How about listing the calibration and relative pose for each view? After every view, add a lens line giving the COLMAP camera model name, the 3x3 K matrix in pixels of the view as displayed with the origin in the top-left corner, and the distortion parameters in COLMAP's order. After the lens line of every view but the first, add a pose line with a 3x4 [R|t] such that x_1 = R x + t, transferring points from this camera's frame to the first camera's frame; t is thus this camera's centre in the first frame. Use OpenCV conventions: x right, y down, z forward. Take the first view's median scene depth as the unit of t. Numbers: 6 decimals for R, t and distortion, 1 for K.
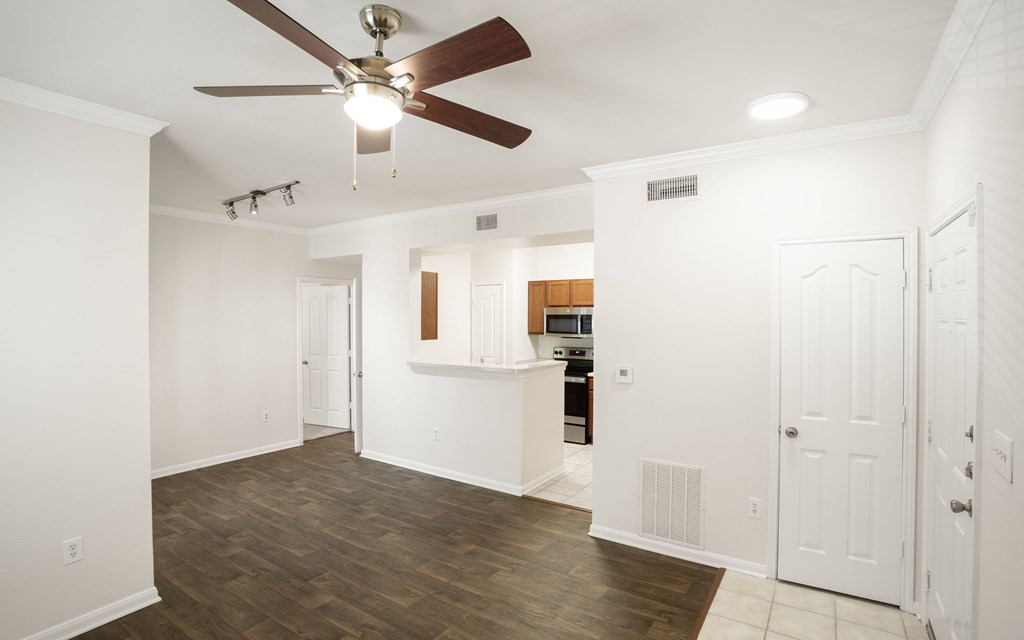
lens RADIAL K [[487.4, 0, 512.4], [0, 487.4, 315.1], [0, 0, 1]] dist [-0.002644, -0.000102]
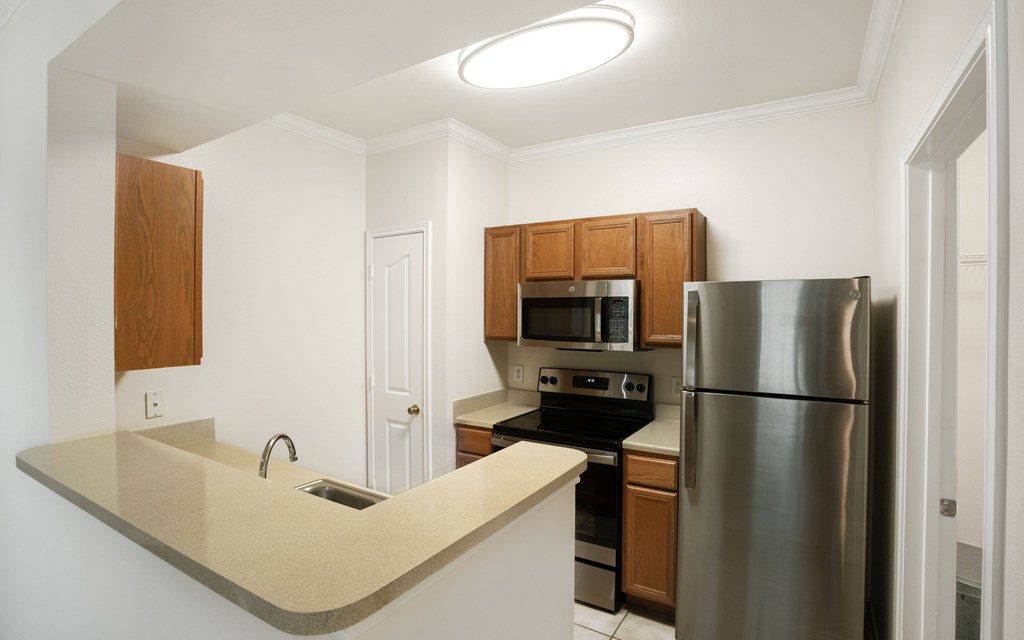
lens RADIAL K [[487.4, 0, 509.5], [0, 487.4, 317.8], [0, 0, 1]] dist [-0.002644, -0.000102]
pose [[0.999739, -0.000895, 0.022810, 0.046732], [0.000467, 0.999824, 0.018764, 0.008873], [-0.022823, -0.018749, 0.999564, 0.542670]]
